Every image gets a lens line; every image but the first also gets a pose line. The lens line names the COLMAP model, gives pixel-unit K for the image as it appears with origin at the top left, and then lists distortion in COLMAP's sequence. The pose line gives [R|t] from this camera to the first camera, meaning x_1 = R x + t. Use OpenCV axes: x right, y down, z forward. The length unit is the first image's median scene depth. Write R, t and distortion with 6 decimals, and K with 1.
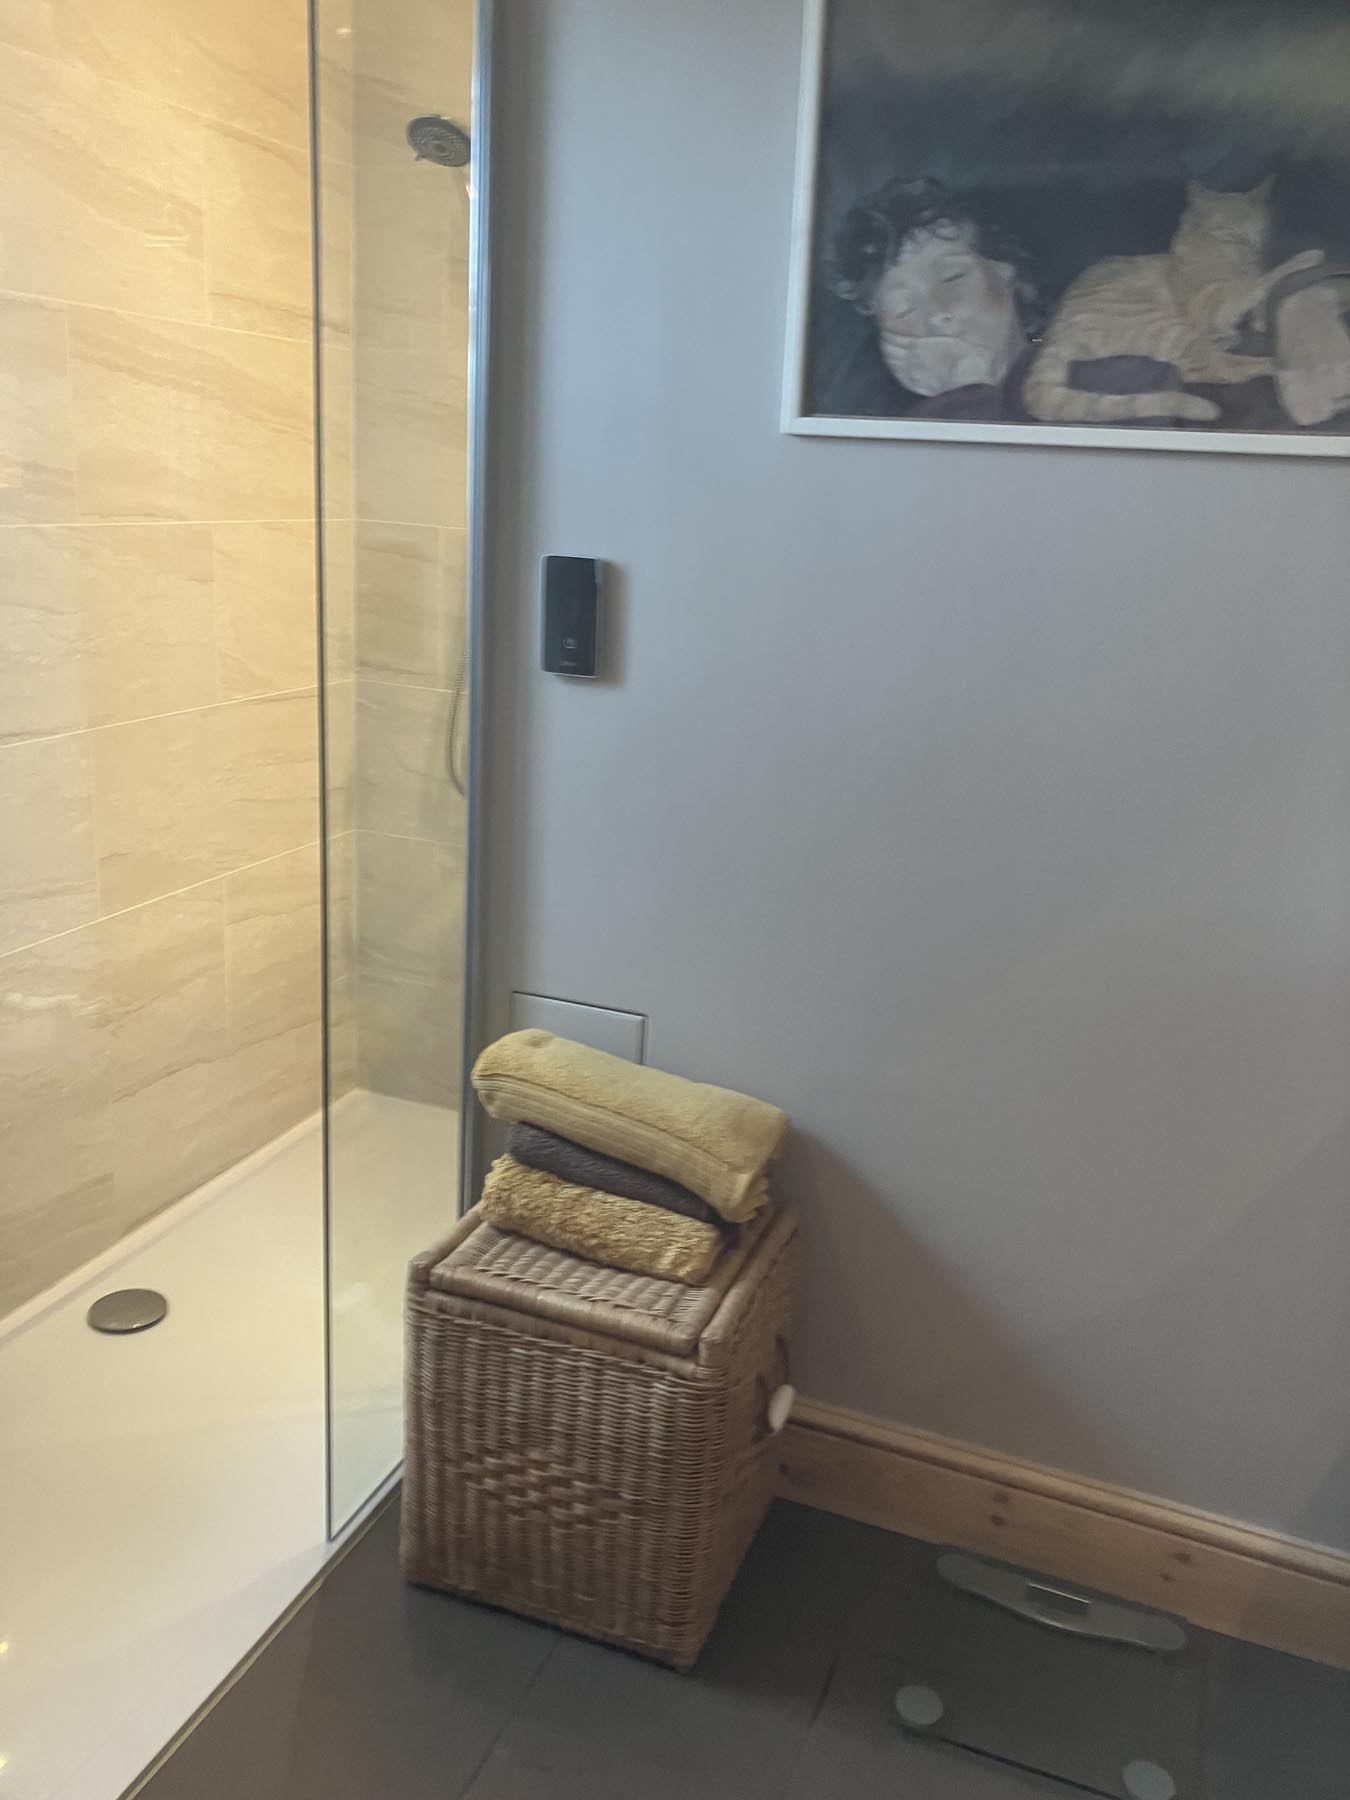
lens RADIAL K [[1462.3, 0, 675.0], [0, 1462.3, 900.0], [0, 0, 1]] dist [0.010395, -0.009094]
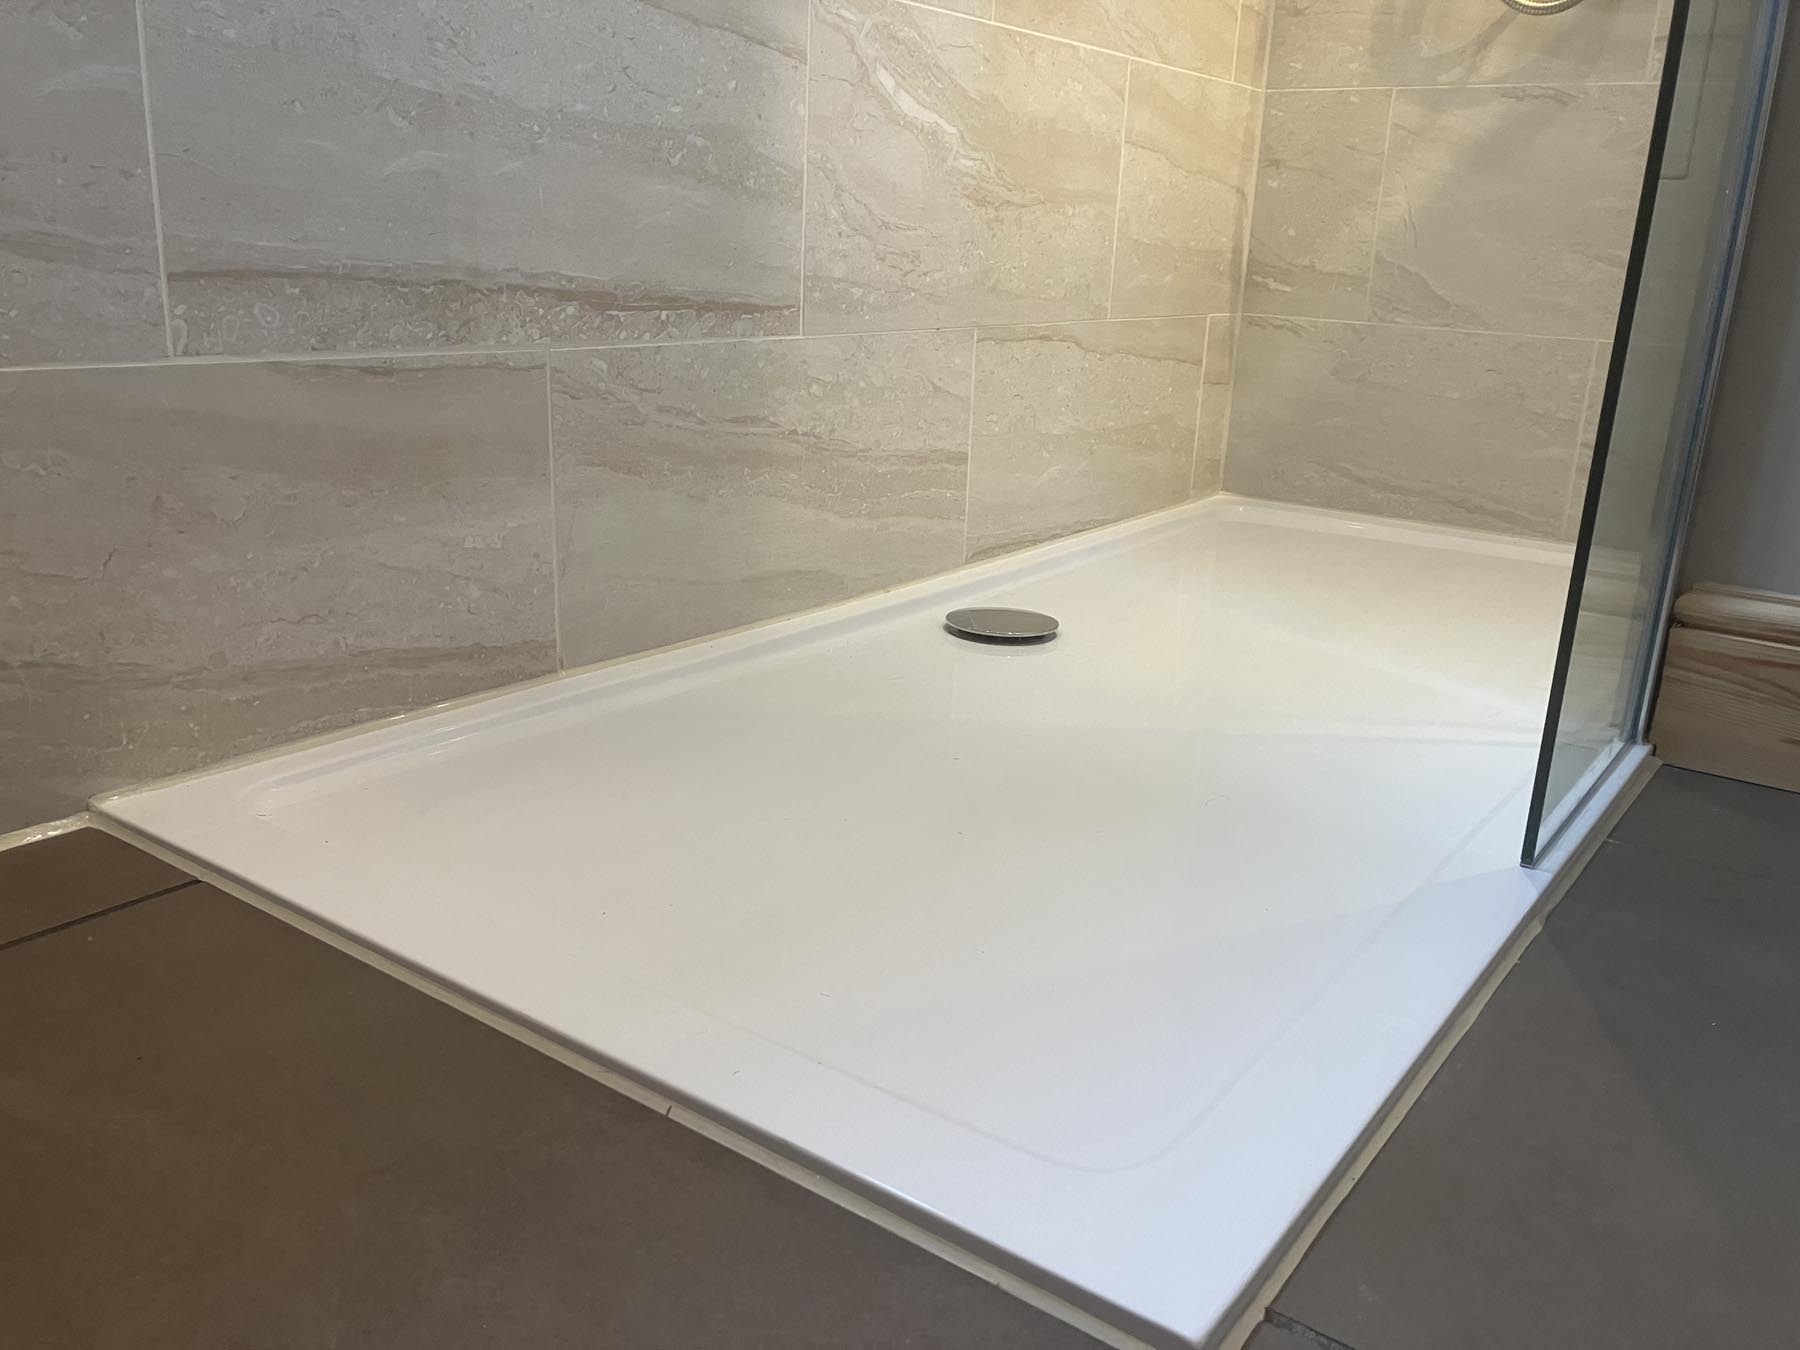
lens RADIAL K [[1462.3, 0, 871.4], [0, 1462.3, 680.2], [0, 0, 1]] dist [0.010395, -0.009094]
pose [[0.962752, 0.059038, -0.263863, -0.253509], [-0.056910, 0.998256, 0.015709, 0.292652], [0.264330, -0.000107, 0.964432, 0.358563]]
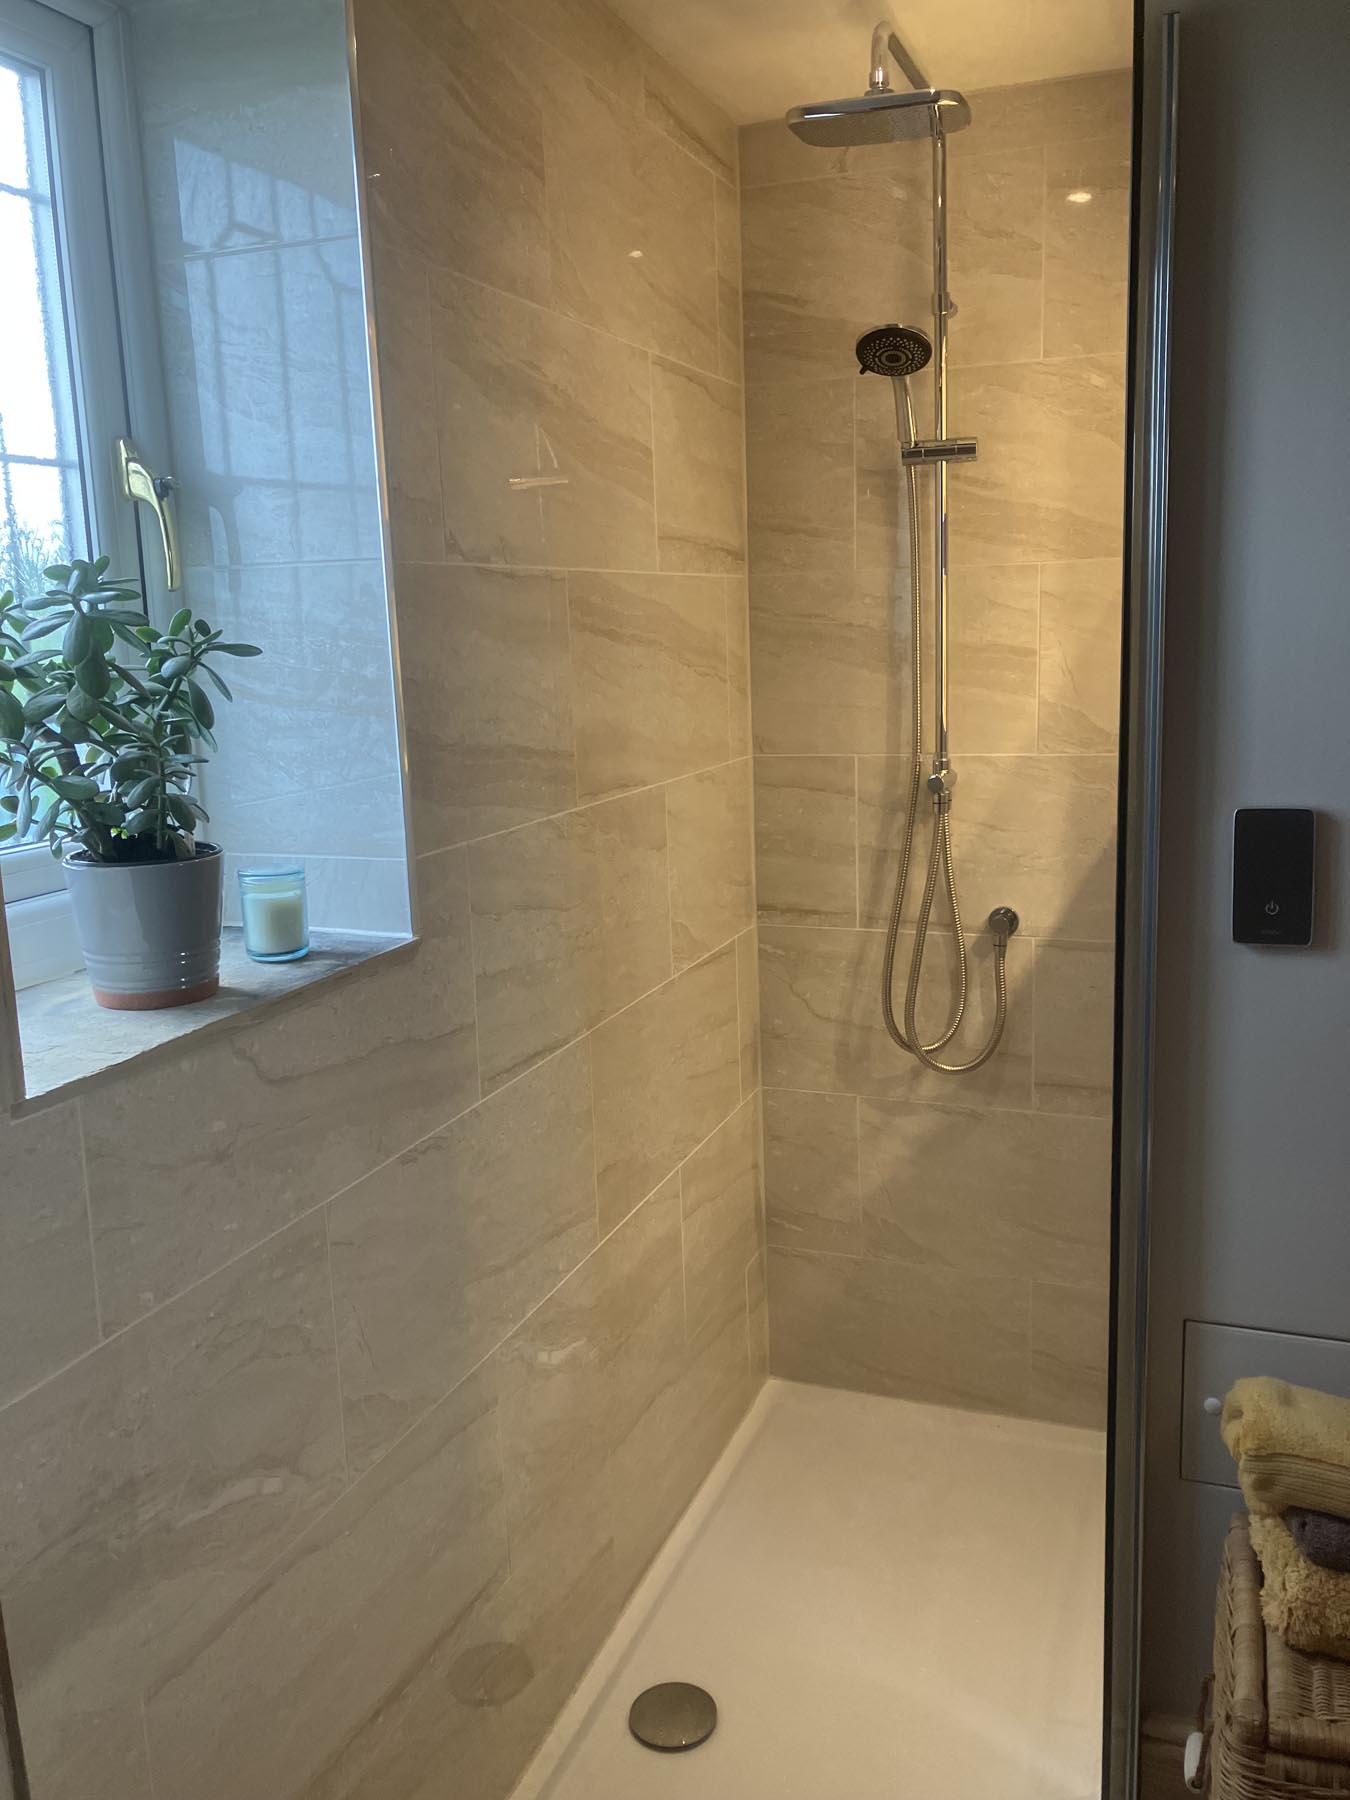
lens RADIAL K [[1456.8, 0, 670.5], [0, 1456.8, 907.9], [0, 0, 1]] dist [0.077987, -0.134758]
pose [[0.995350, -0.090326, -0.033451, -0.298869], [0.086653, 0.991355, -0.098519, -0.095025], [0.042061, 0.095163, 0.994573, 0.115101]]
